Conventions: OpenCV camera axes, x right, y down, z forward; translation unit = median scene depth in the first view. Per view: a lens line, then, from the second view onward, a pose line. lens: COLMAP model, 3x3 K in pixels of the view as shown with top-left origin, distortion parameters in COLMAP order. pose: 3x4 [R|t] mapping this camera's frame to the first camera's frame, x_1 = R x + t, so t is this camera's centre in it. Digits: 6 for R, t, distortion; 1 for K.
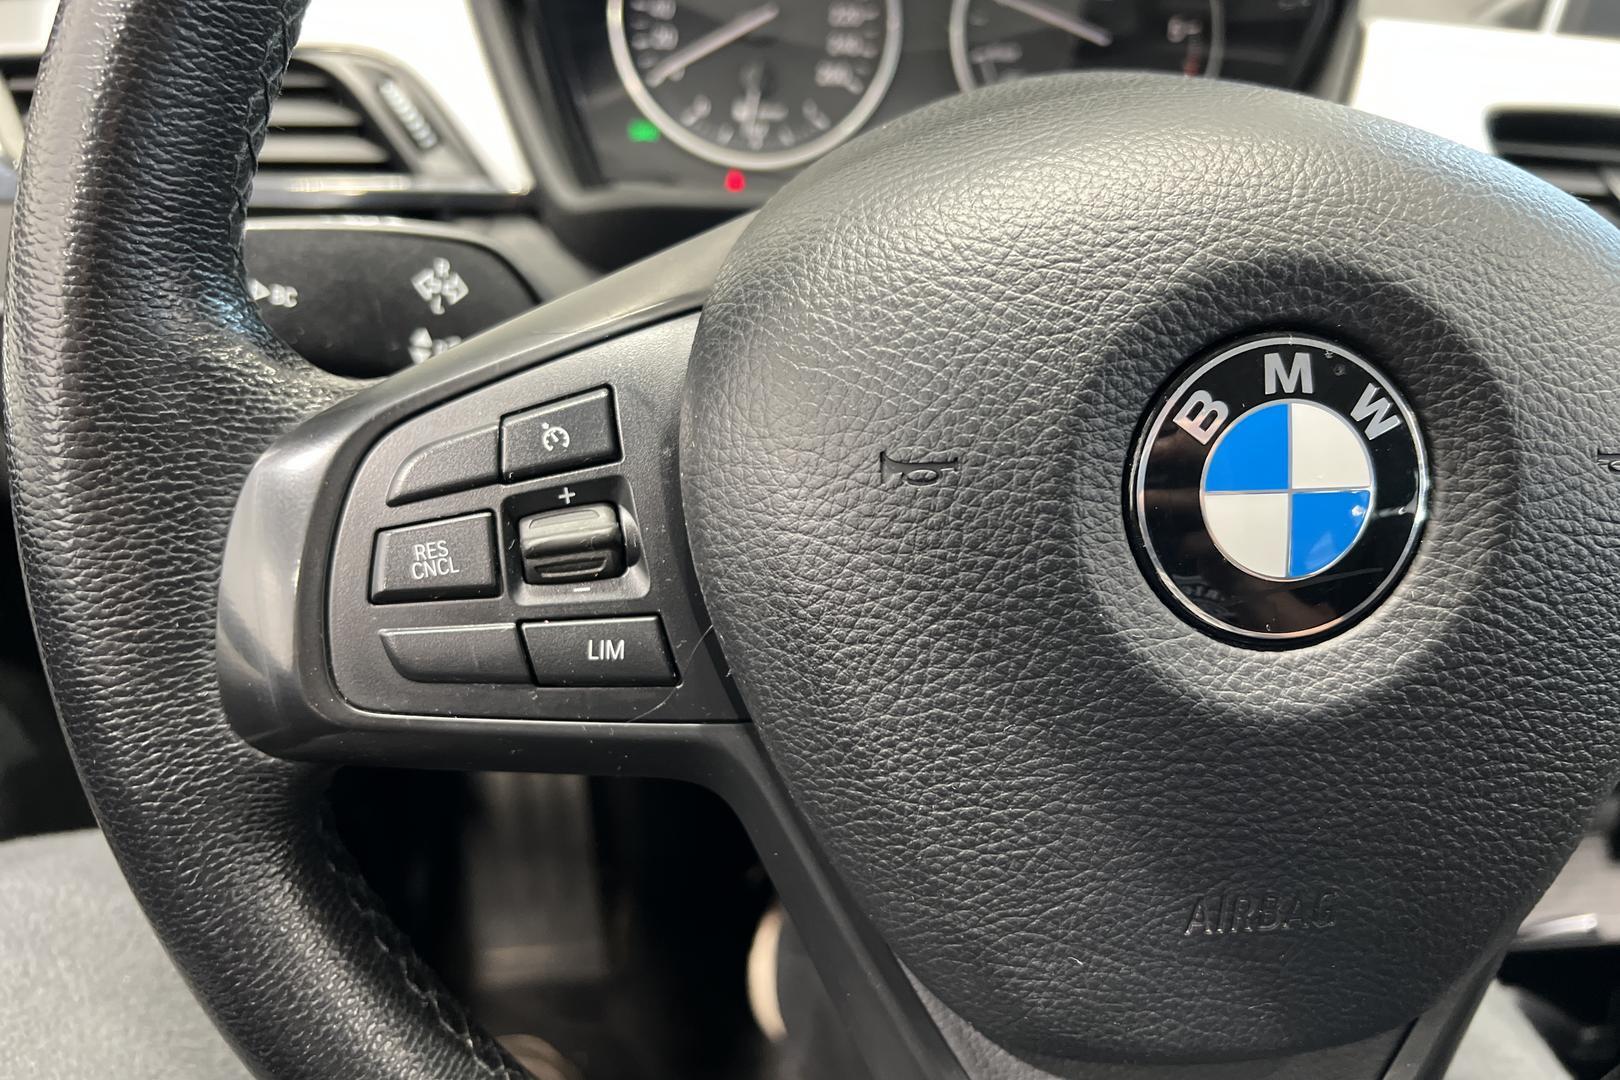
lens RADIAL K [[1261.0, 0, 810.7], [0, 1261.0, 515.3], [0, 0, 1]] dist [0.010832, -0.117233]
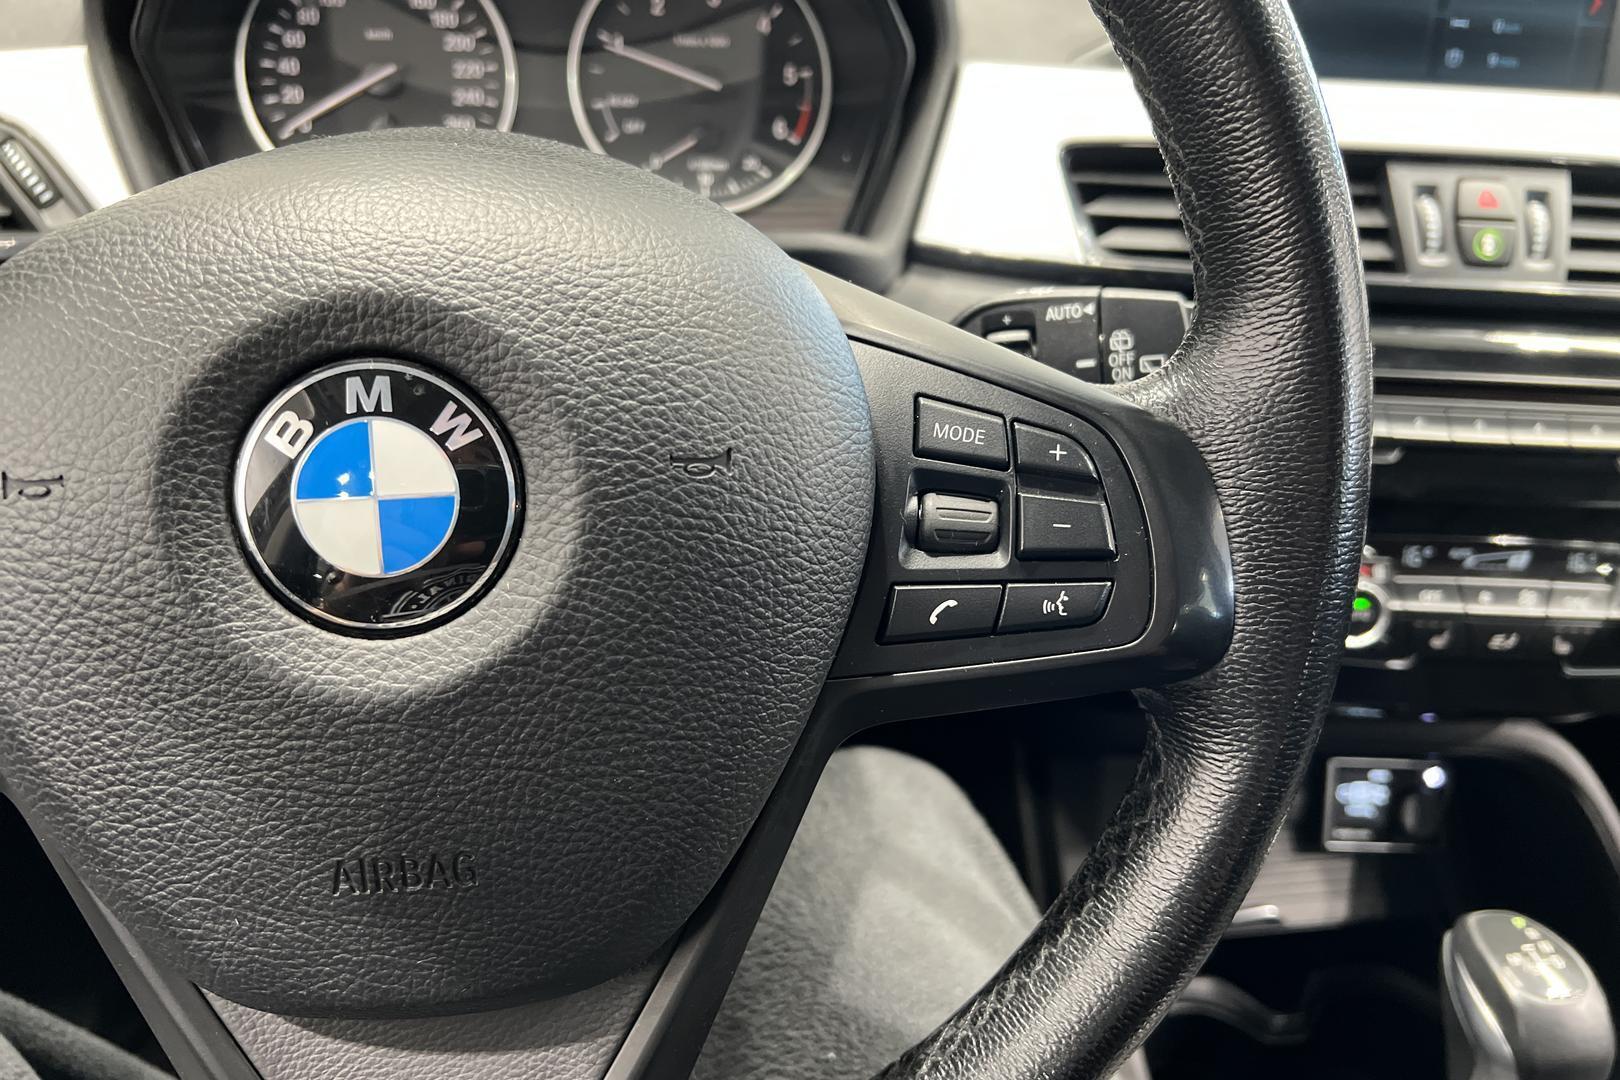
lens RADIAL K [[1247.6, 0, 810.0], [0, 1247.6, 540.0], [0, 0, 1]] dist [0.057973, -0.121827]
pose [[0.999176, -0.029973, 0.027359, 0.725101], [0.030222, 0.999505, -0.008741, 0.039960], [-0.027083, 0.009561, 0.999587, -0.142094]]
